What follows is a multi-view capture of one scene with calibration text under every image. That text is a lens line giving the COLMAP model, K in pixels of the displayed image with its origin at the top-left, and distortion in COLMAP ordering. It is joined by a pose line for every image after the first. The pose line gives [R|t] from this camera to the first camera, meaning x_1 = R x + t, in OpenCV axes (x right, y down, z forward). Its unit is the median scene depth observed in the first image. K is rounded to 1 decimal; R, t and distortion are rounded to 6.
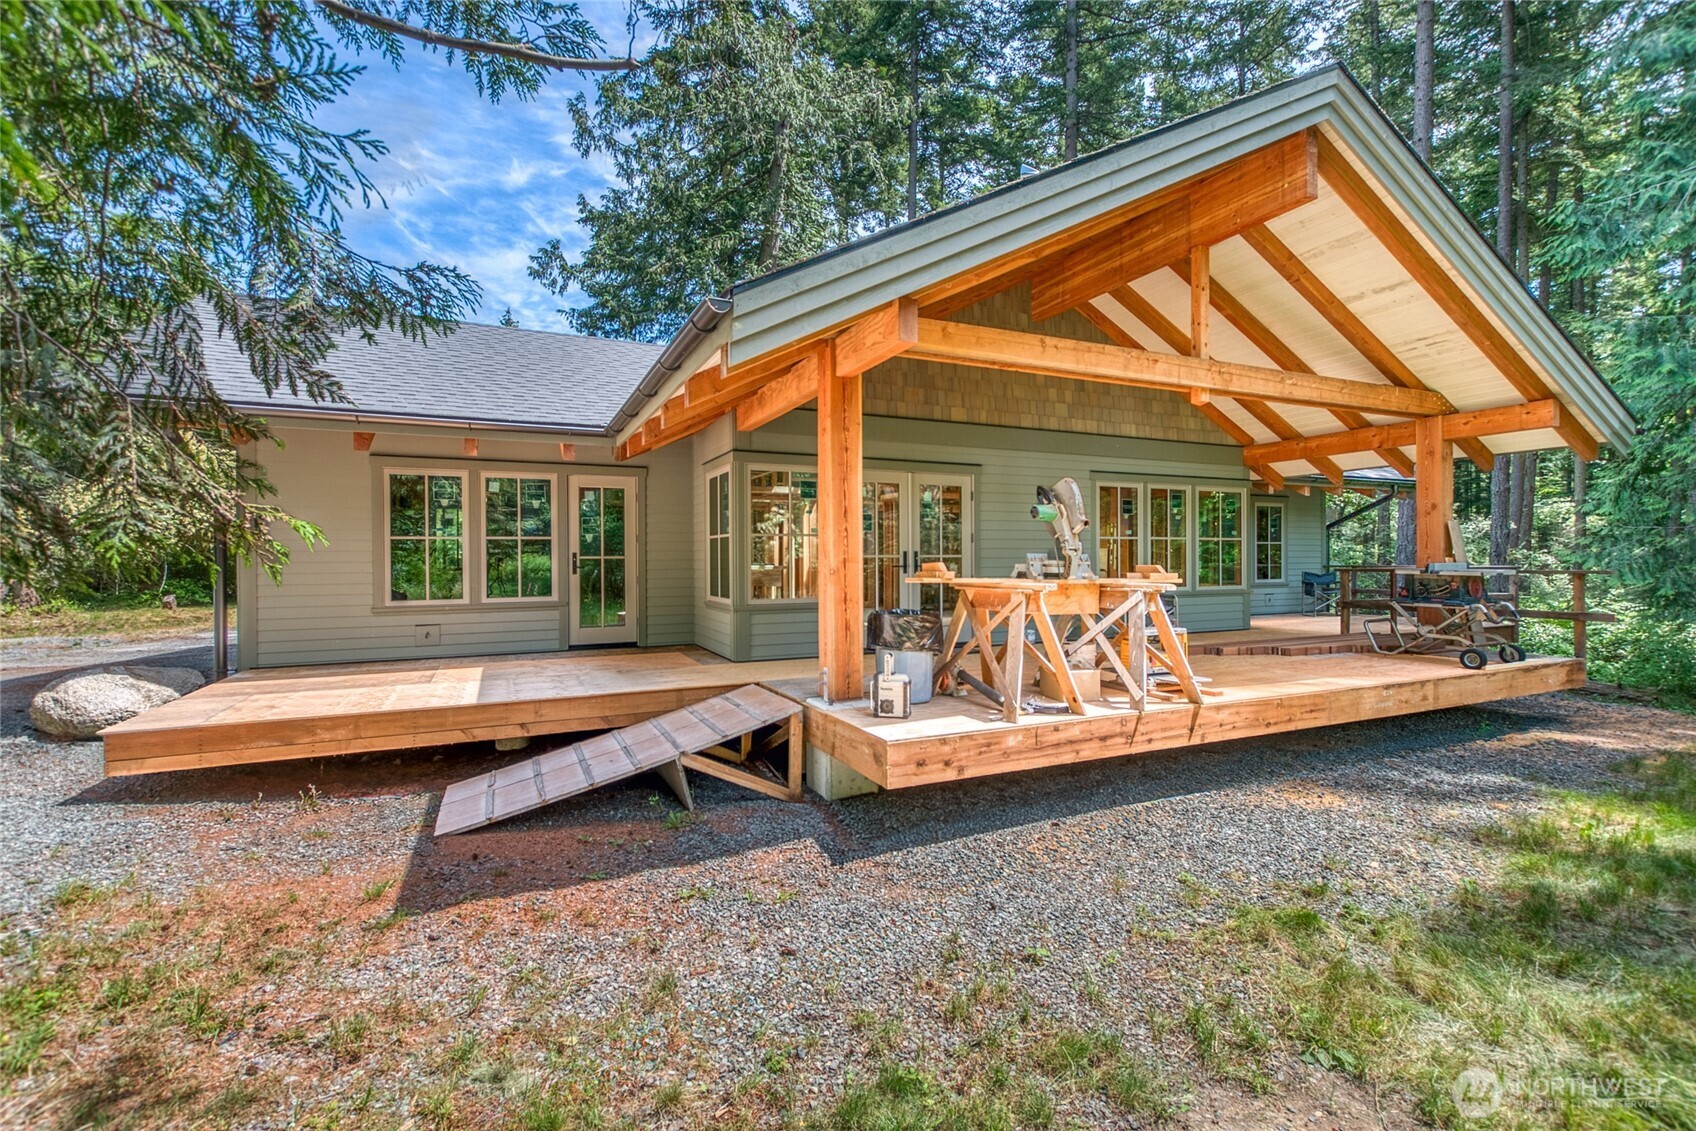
lens RADIAL K [[756.7, 0, 850.8], [0, 756.7, 559.3], [0, 0, 1]] dist [0.018303, 0.000782]
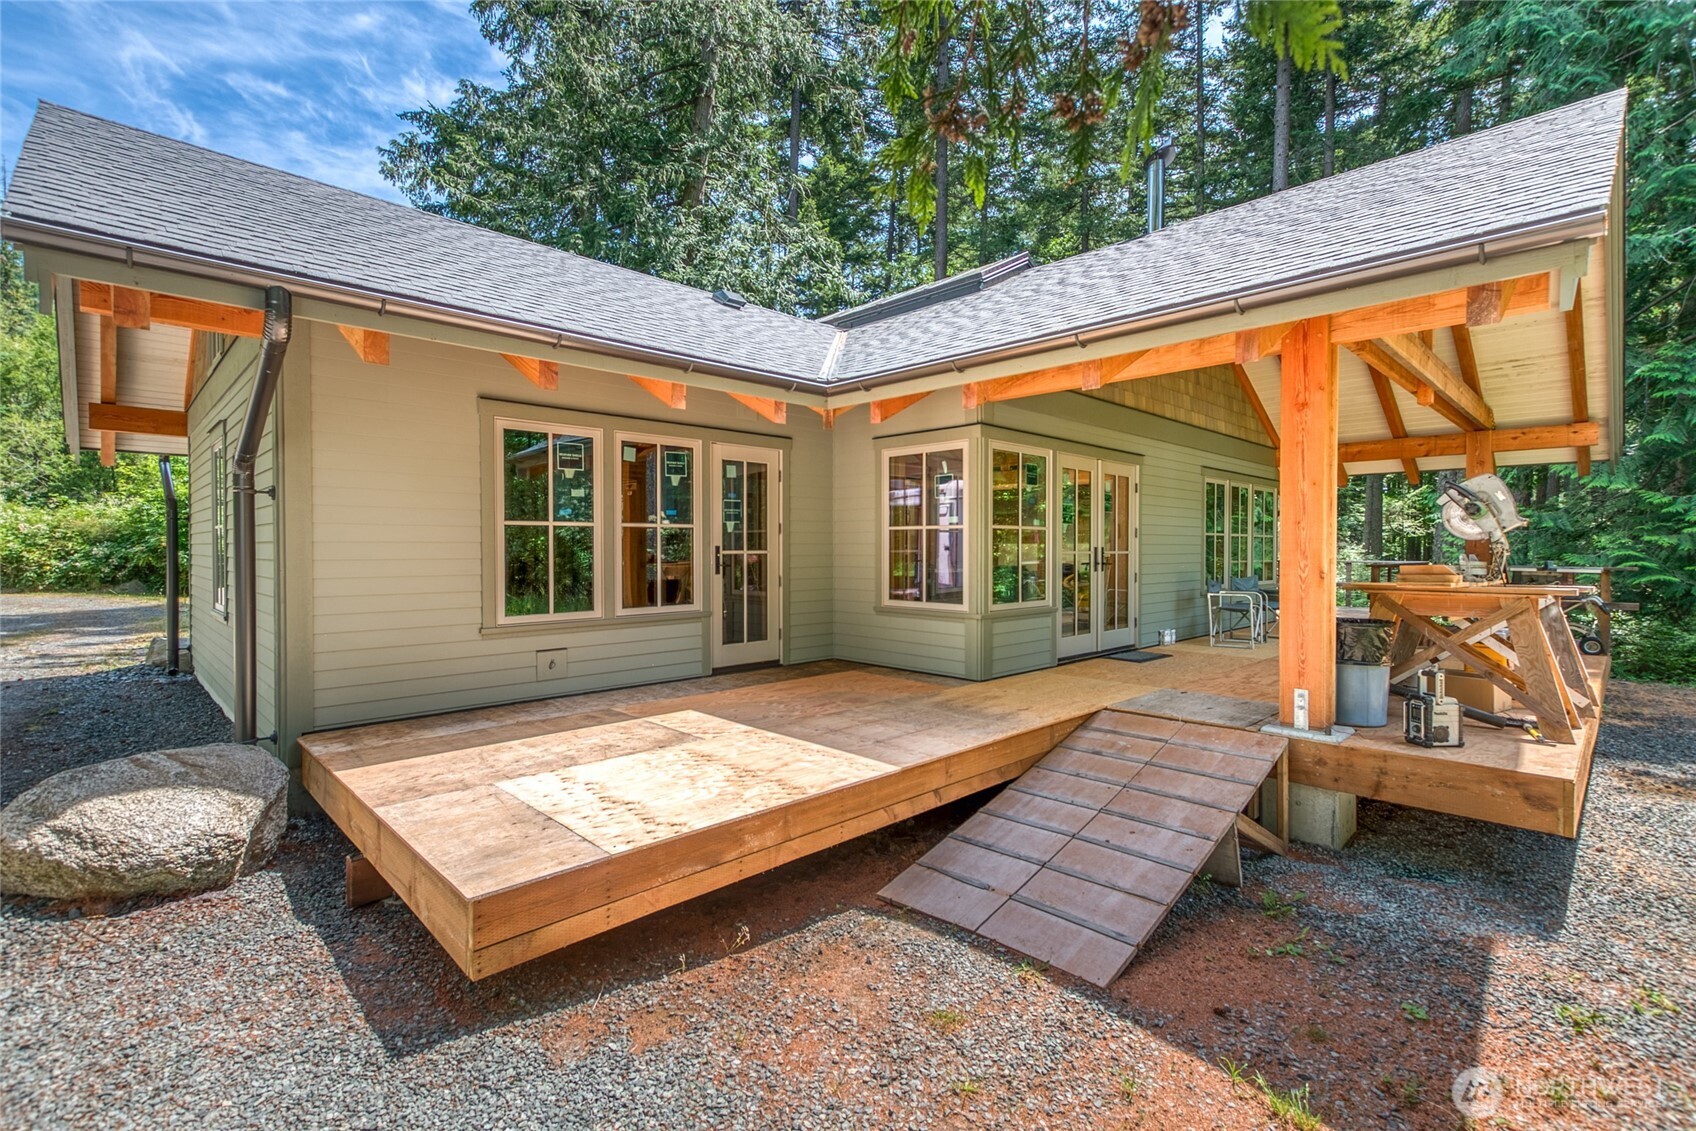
lens RADIAL K [[756.7, 0, 854.5], [0, 756.7, 565.2], [0, 0, 1]] dist [0.018303, 0.000782]
pose [[0.939950, -0.002065, 0.341306, -0.508952], [-0.005918, 0.999733, 0.022346, -0.007154], [-0.341261, -0.023024, 0.939687, 0.243947]]
